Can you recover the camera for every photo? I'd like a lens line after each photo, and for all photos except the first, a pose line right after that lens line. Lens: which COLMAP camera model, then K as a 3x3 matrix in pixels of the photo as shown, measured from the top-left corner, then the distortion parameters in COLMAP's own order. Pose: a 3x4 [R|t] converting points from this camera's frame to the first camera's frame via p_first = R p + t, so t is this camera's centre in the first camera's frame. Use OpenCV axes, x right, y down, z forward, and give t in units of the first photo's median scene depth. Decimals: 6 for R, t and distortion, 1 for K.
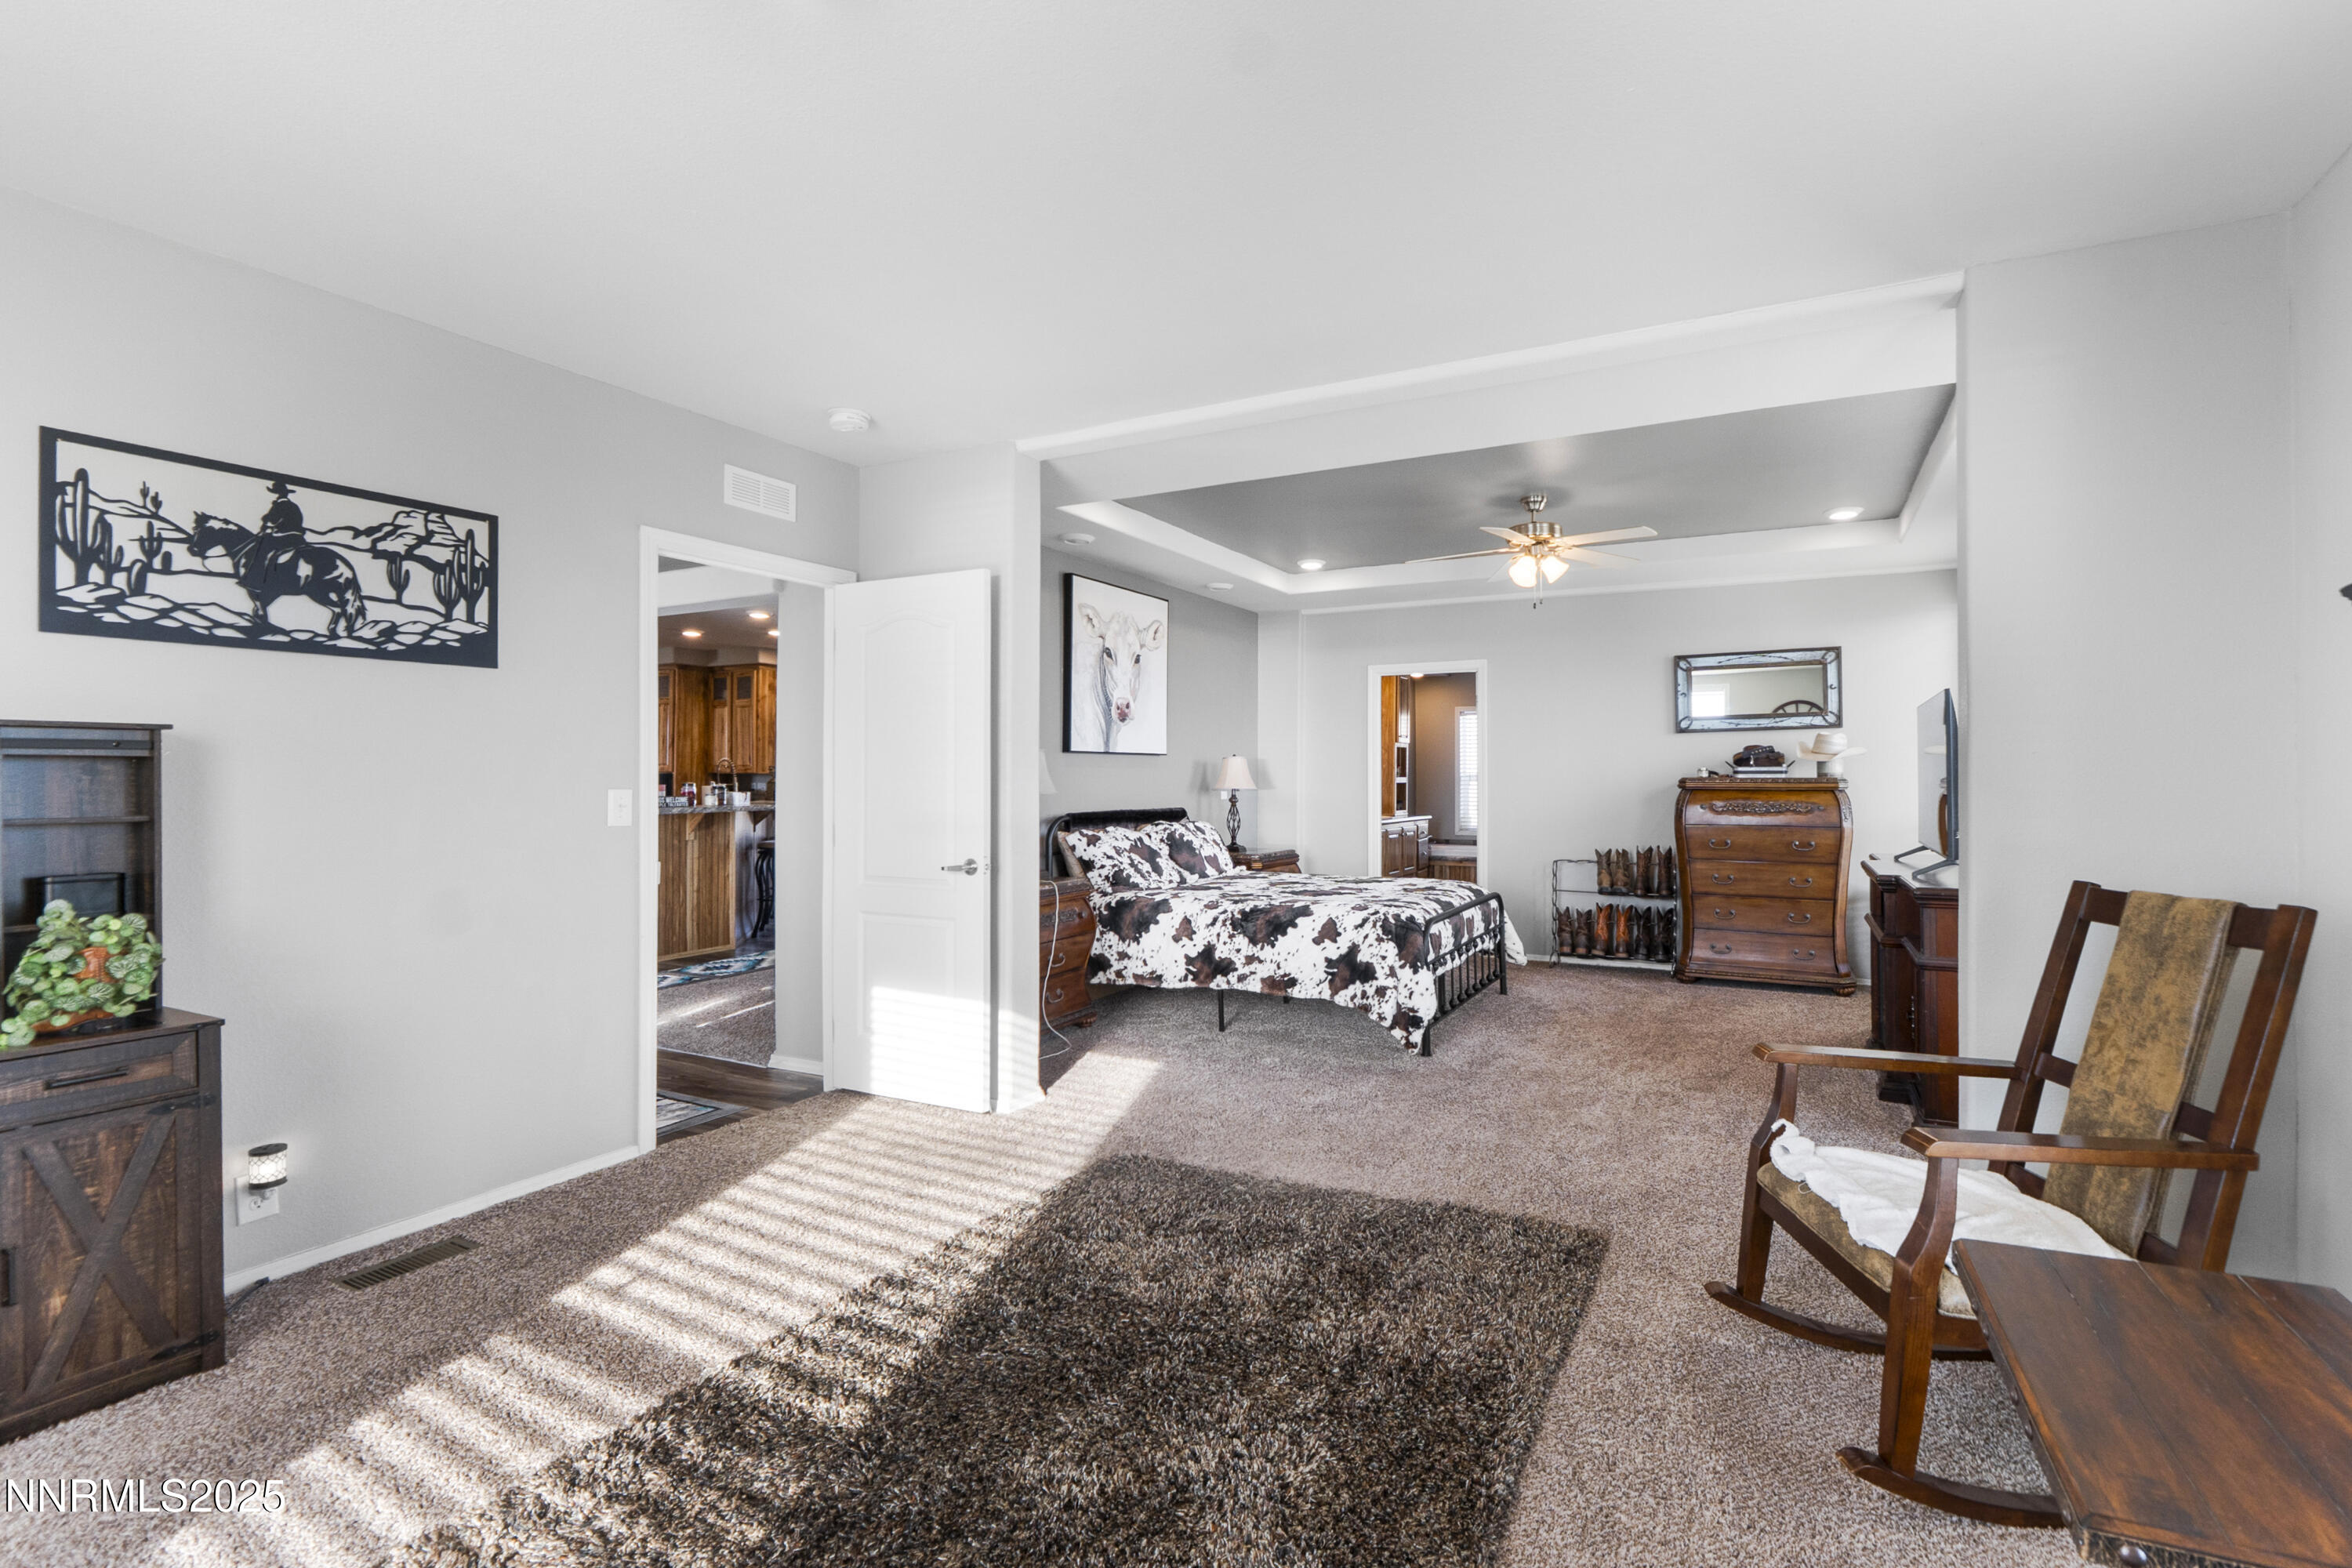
lens RADIAL K [[1186.3, 0, 1176.0], [0, 1186.3, 784.0], [0, 0, 1]] dist [-0.003401, -0.000489]
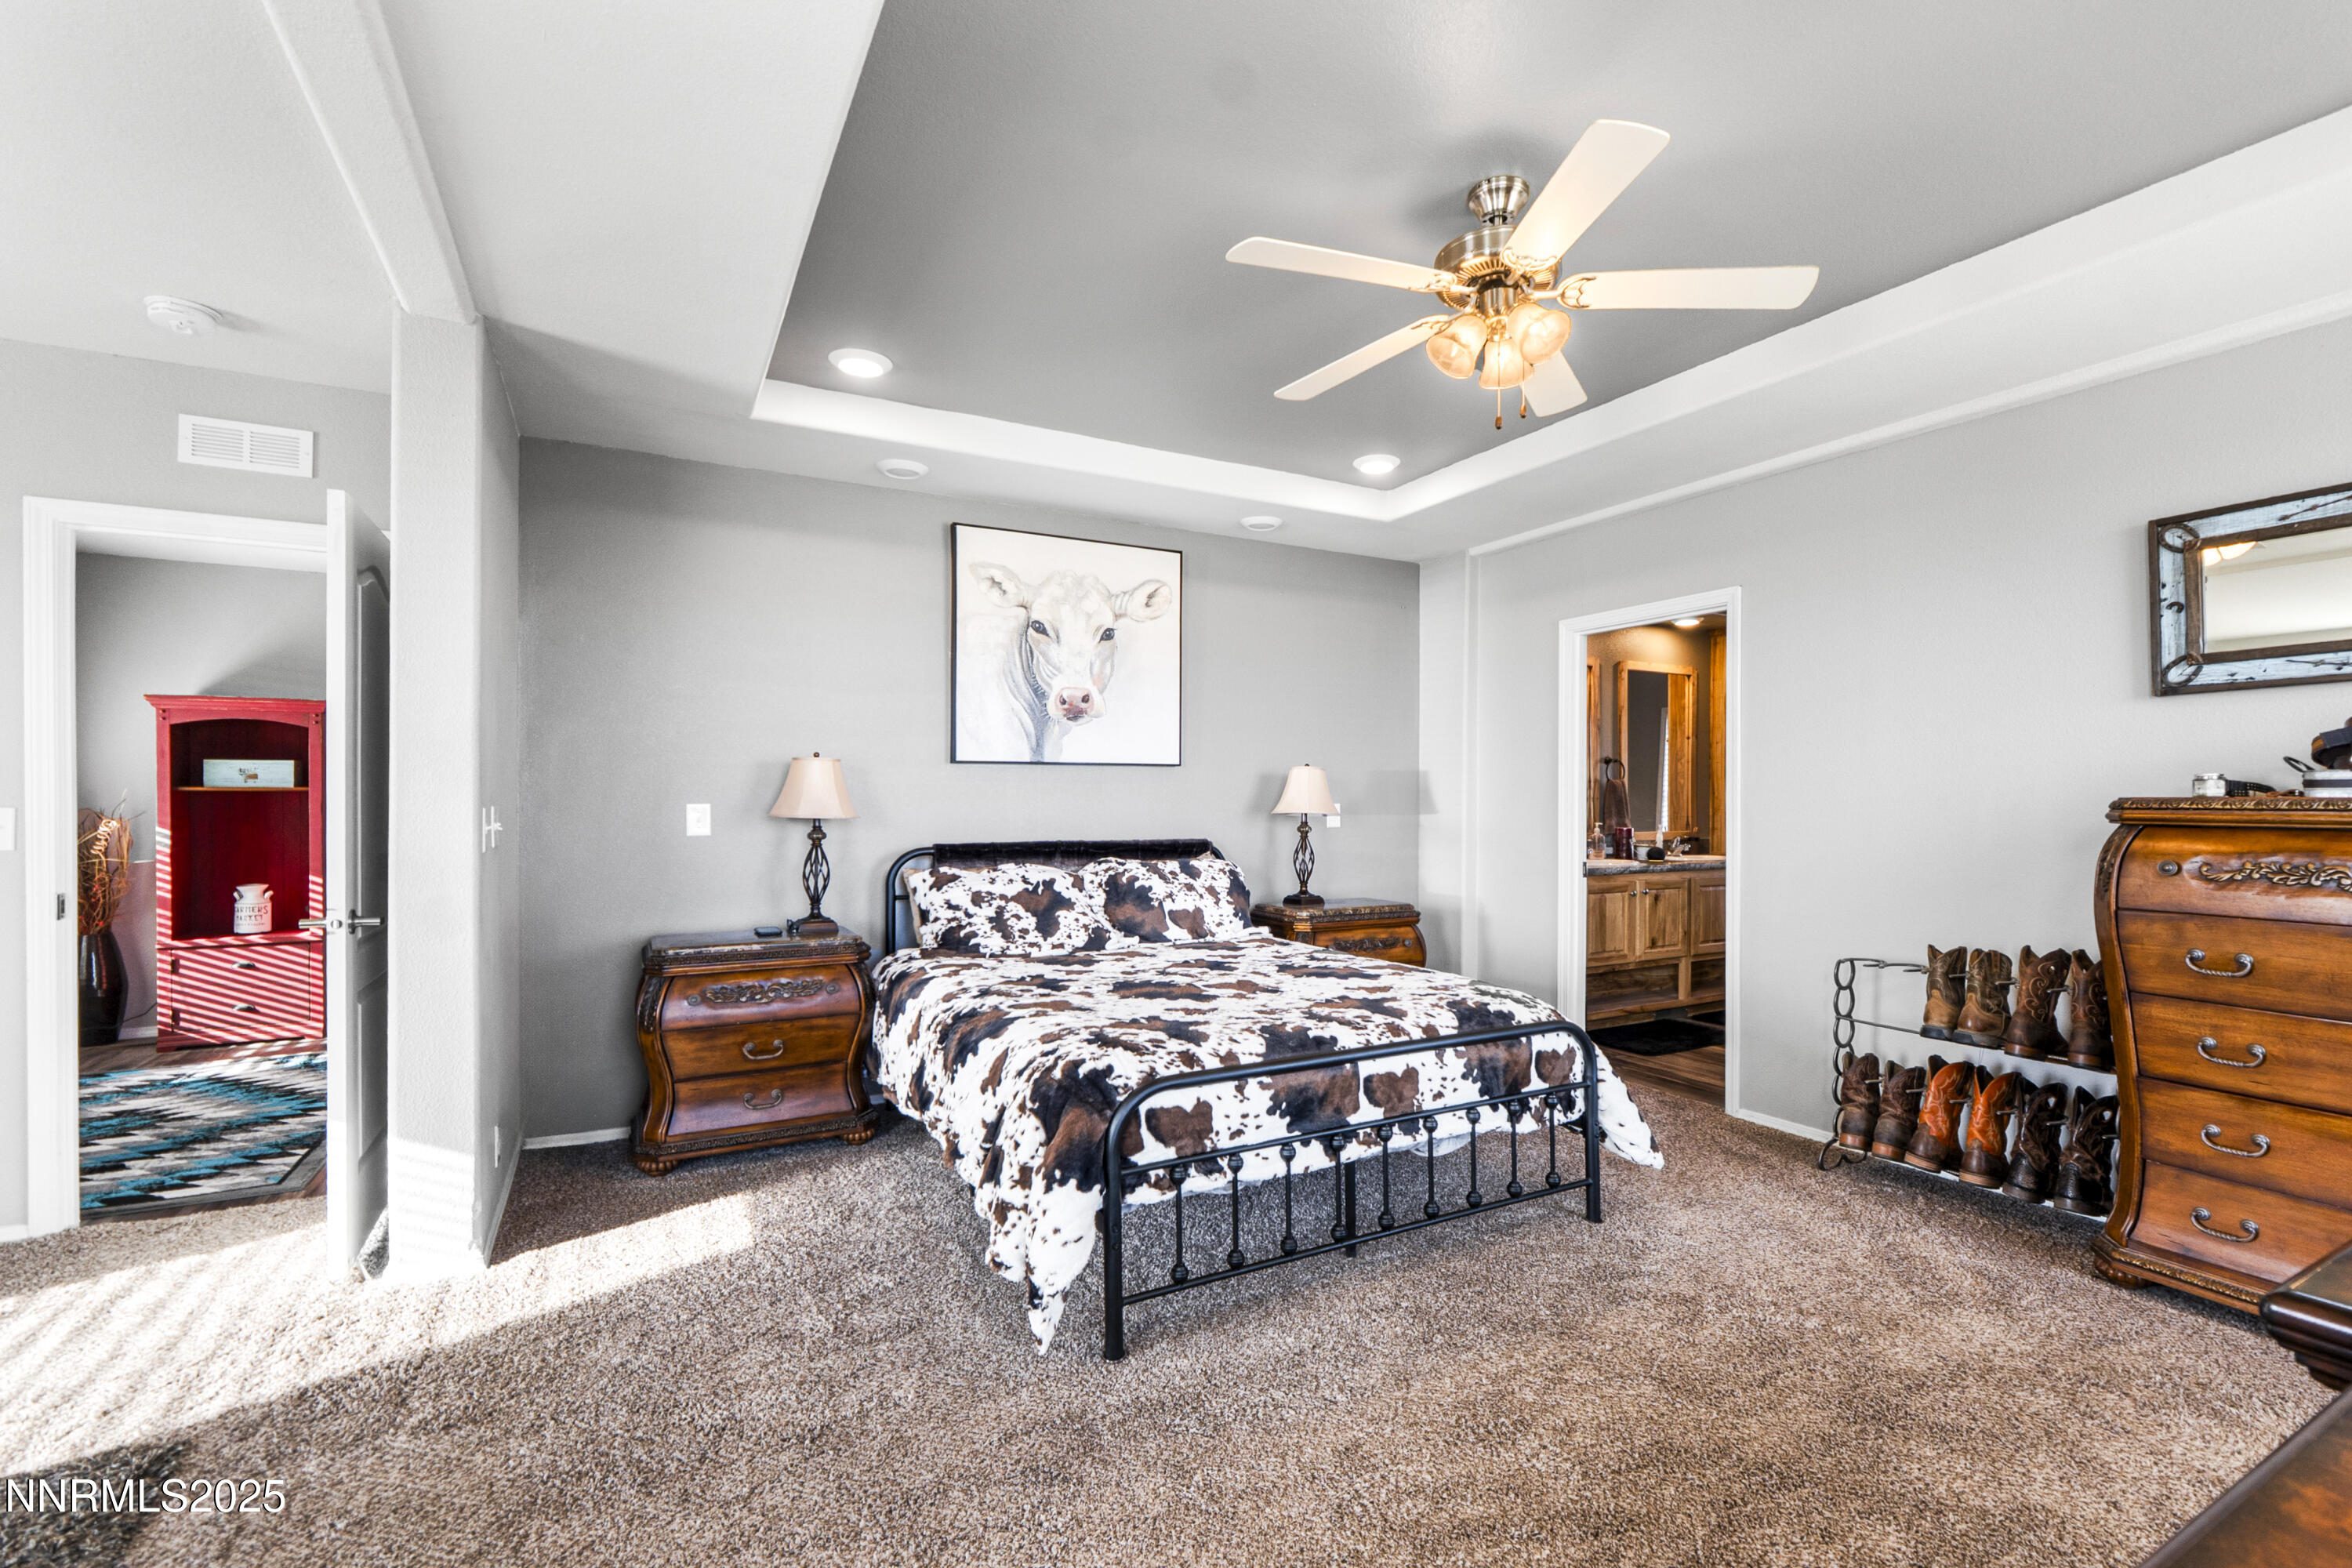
lens RADIAL K [[1034.9, 0, 1160.8], [0, 1034.9, 803.0], [0, 0, 1]] dist [-0.001467, 0.000151]
pose [[0.815108, 0.003696, -0.579297, 0.647711], [-0.003588, 0.999993, 0.001331, -0.004177], [0.579298, 0.000993, 0.815115, 0.890797]]
